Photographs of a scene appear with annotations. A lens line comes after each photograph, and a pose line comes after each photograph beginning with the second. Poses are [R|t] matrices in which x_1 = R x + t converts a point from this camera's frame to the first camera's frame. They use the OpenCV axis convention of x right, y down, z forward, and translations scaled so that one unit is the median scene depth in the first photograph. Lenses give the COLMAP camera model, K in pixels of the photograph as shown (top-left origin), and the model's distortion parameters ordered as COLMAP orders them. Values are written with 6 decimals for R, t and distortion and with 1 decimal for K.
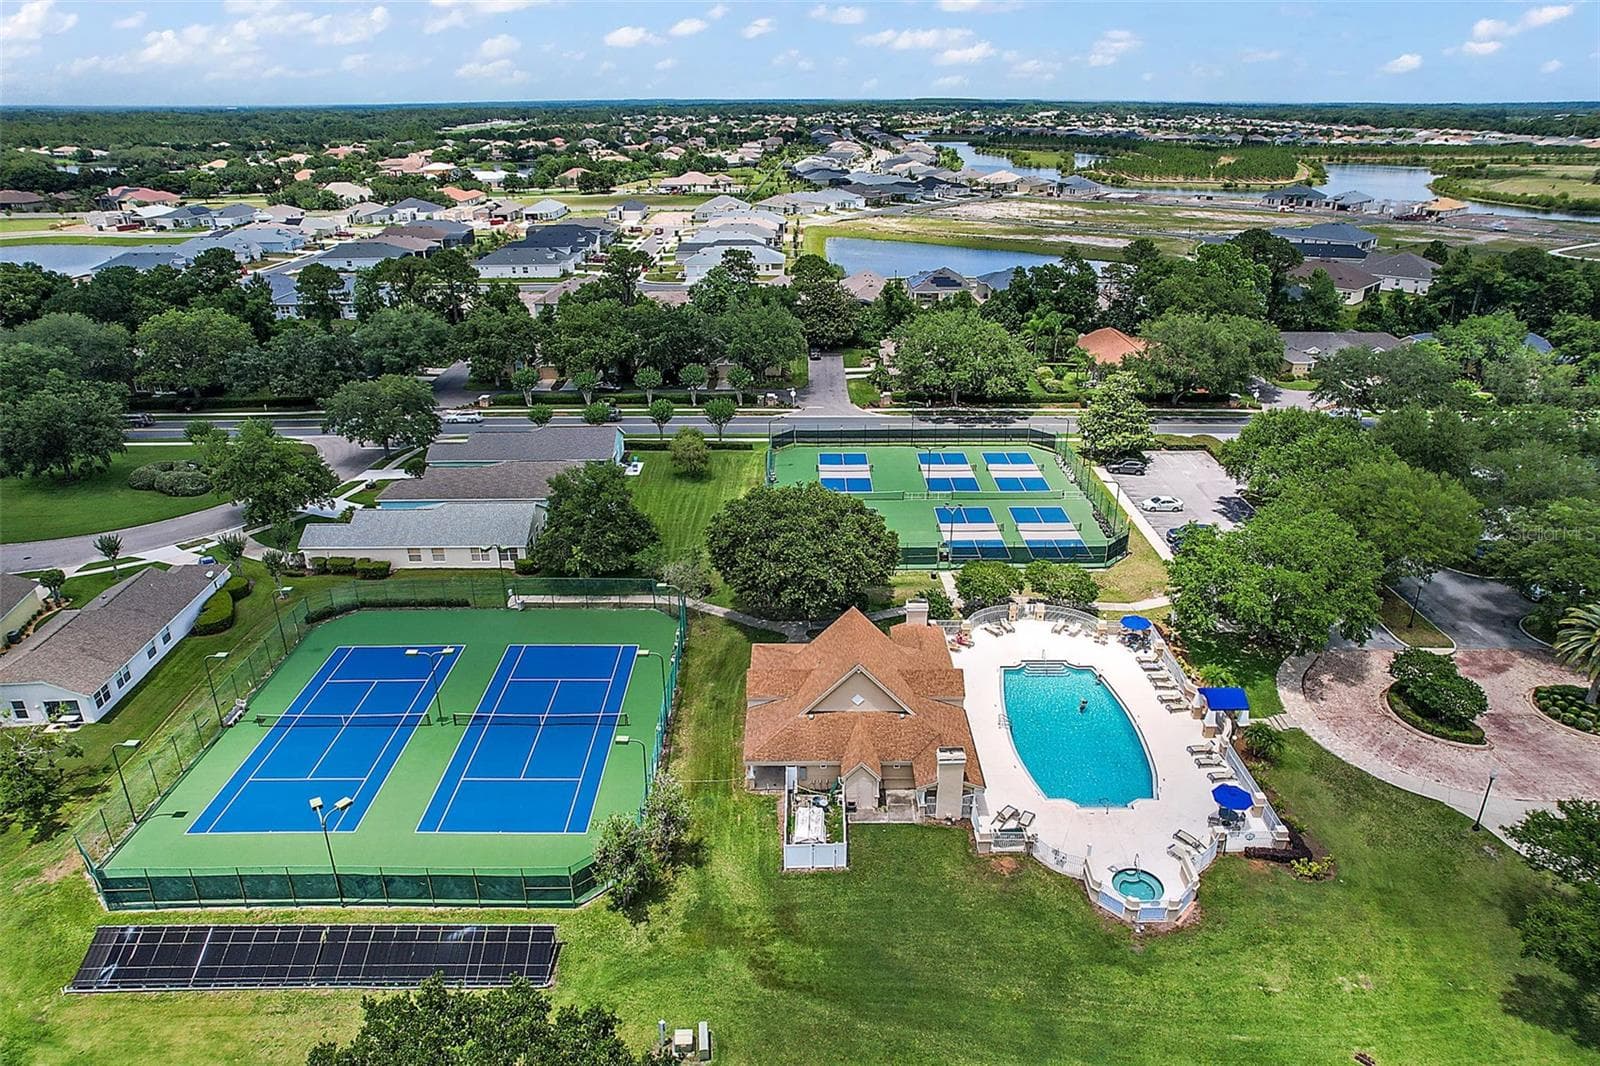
lens RADIAL K [[1029.8, 0, 800.0], [0, 1029.8, 533.0], [0, 0, 1]] dist [-0.059311, 0.061727]
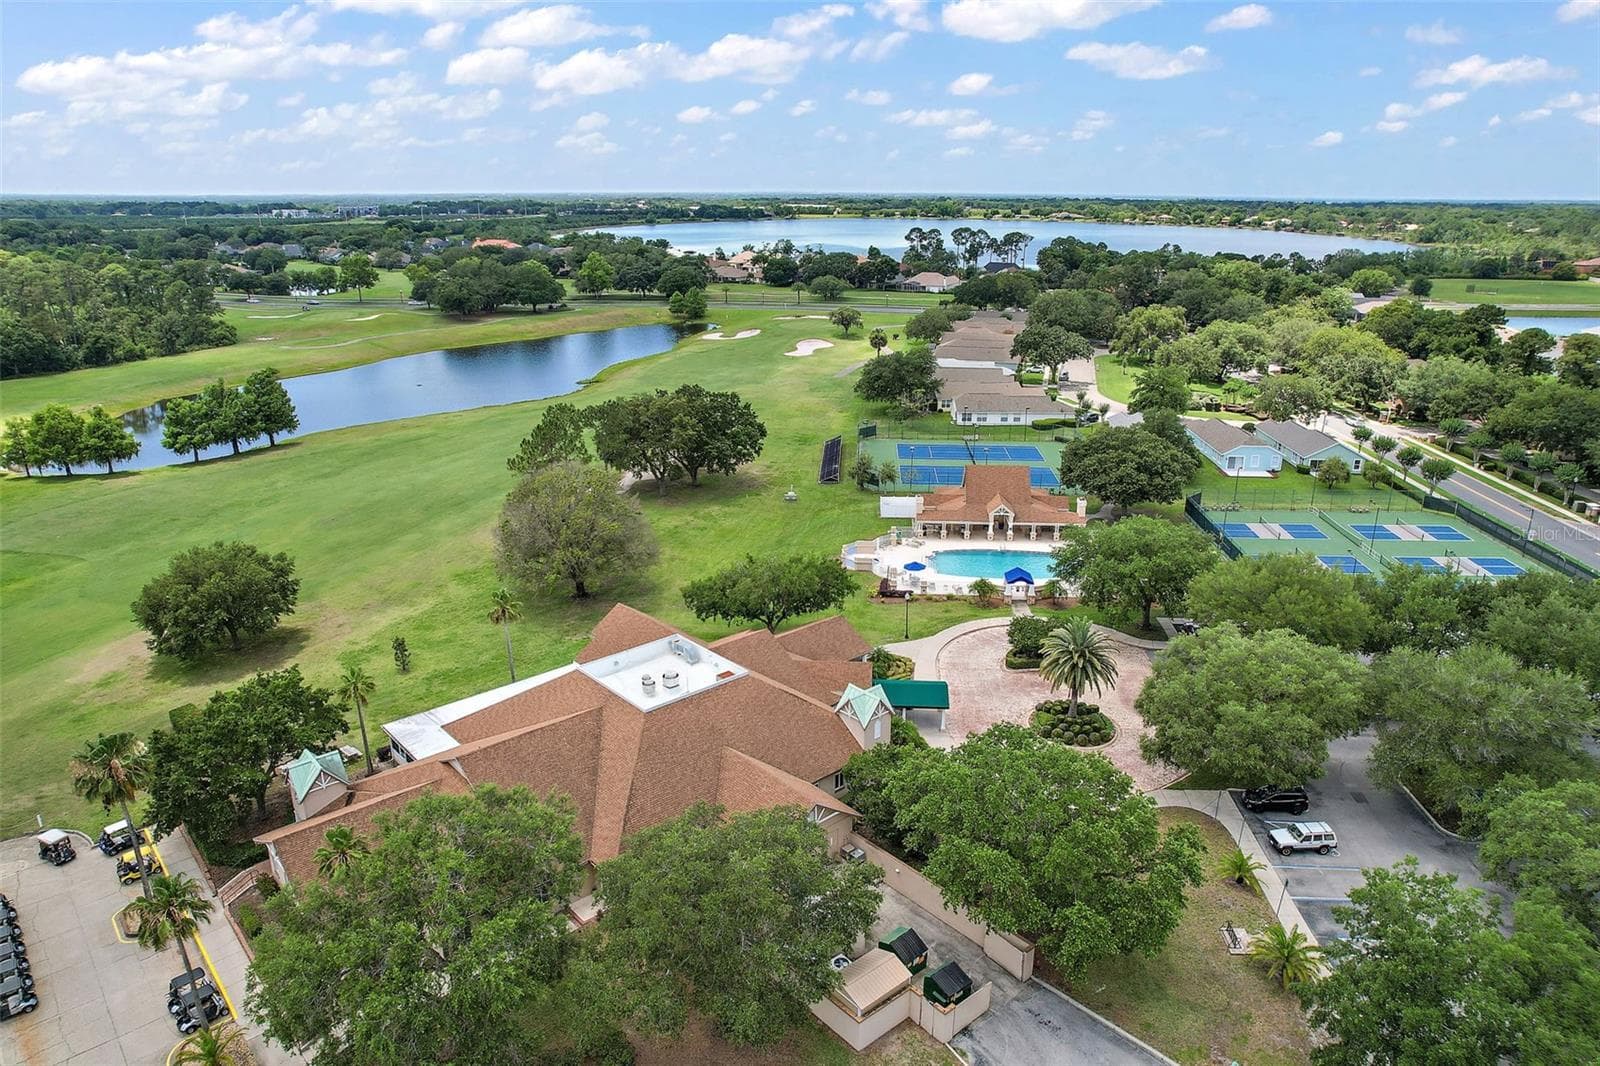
lens RADIAL K [[1029.8, 0, 800.0], [0, 1029.8, 533.0], [0, 0, 1]] dist [-0.059311, 0.061727]
pose [[-0.050225, 0.330353, -0.942520, 1.064940], [-0.405728, 0.855582, 0.321502, -0.141516], [0.912613, 0.398554, 0.091062, 0.328747]]
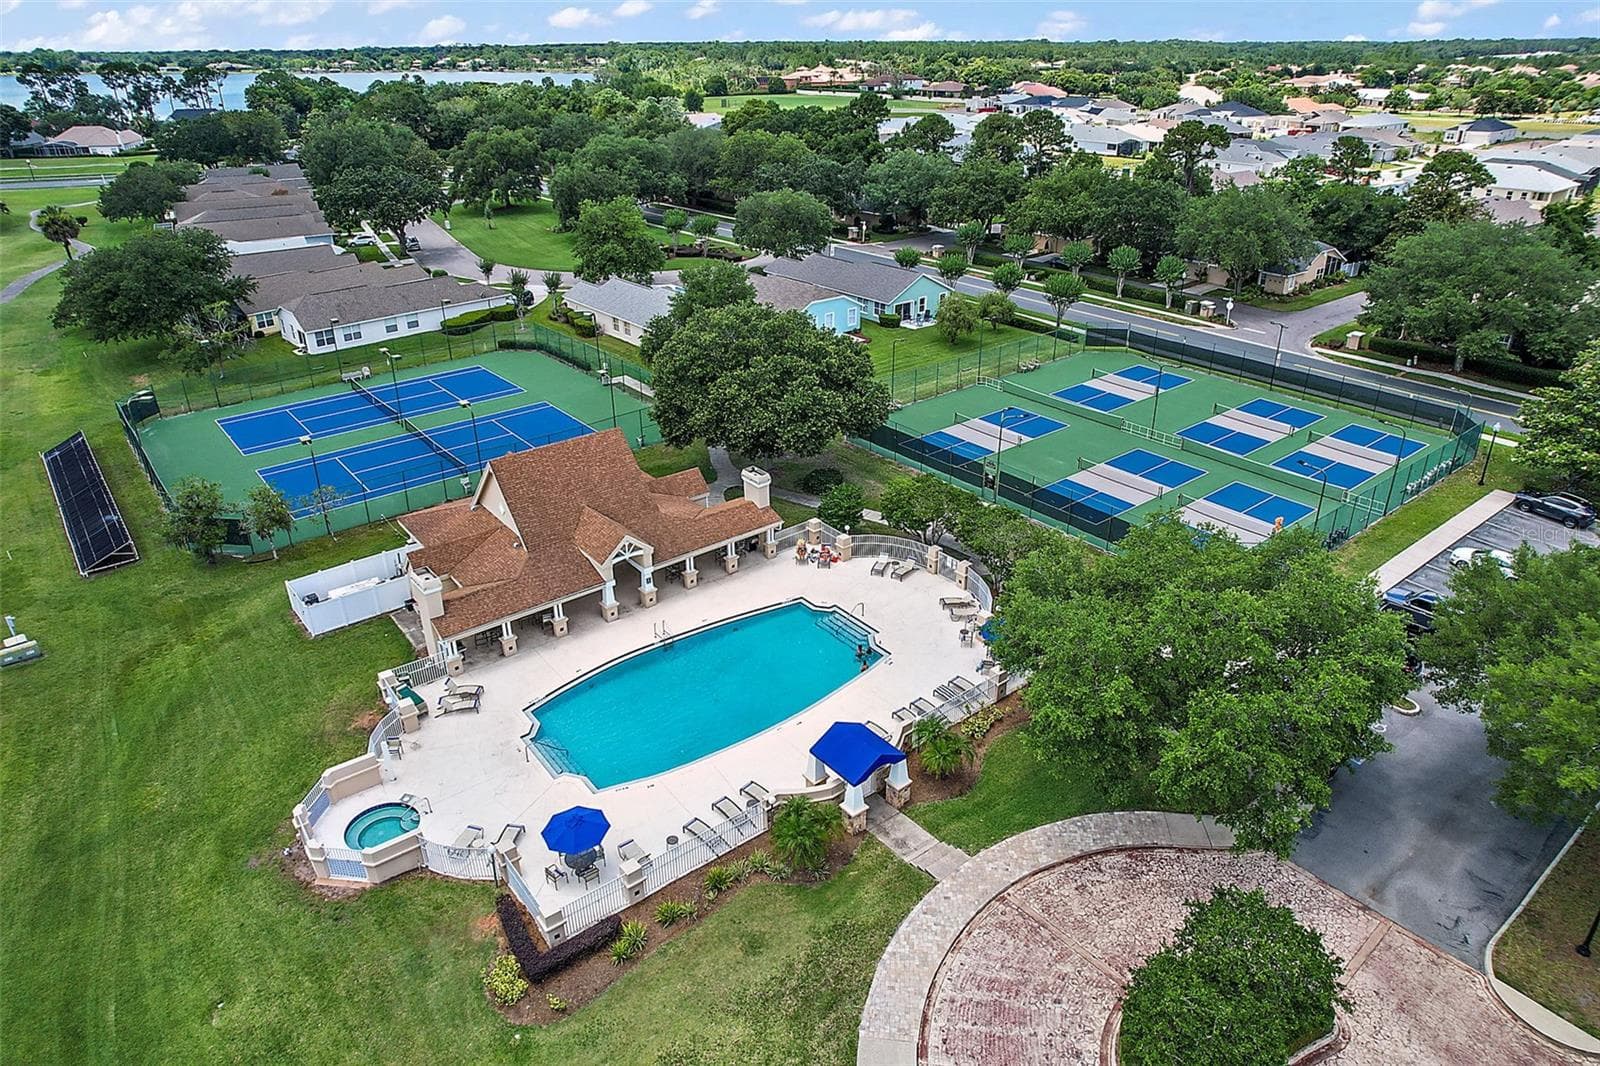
lens RADIAL K [[1029.8, 0, 800.0], [0, 1029.8, 533.0], [0, 0, 1]] dist [-0.059311, 0.061727]
pose [[0.626518, 0.347564, -0.697621, 0.441694], [-0.312004, 0.932061, 0.184161, -0.025450], [0.714233, 0.102280, 0.692394, 0.343161]]
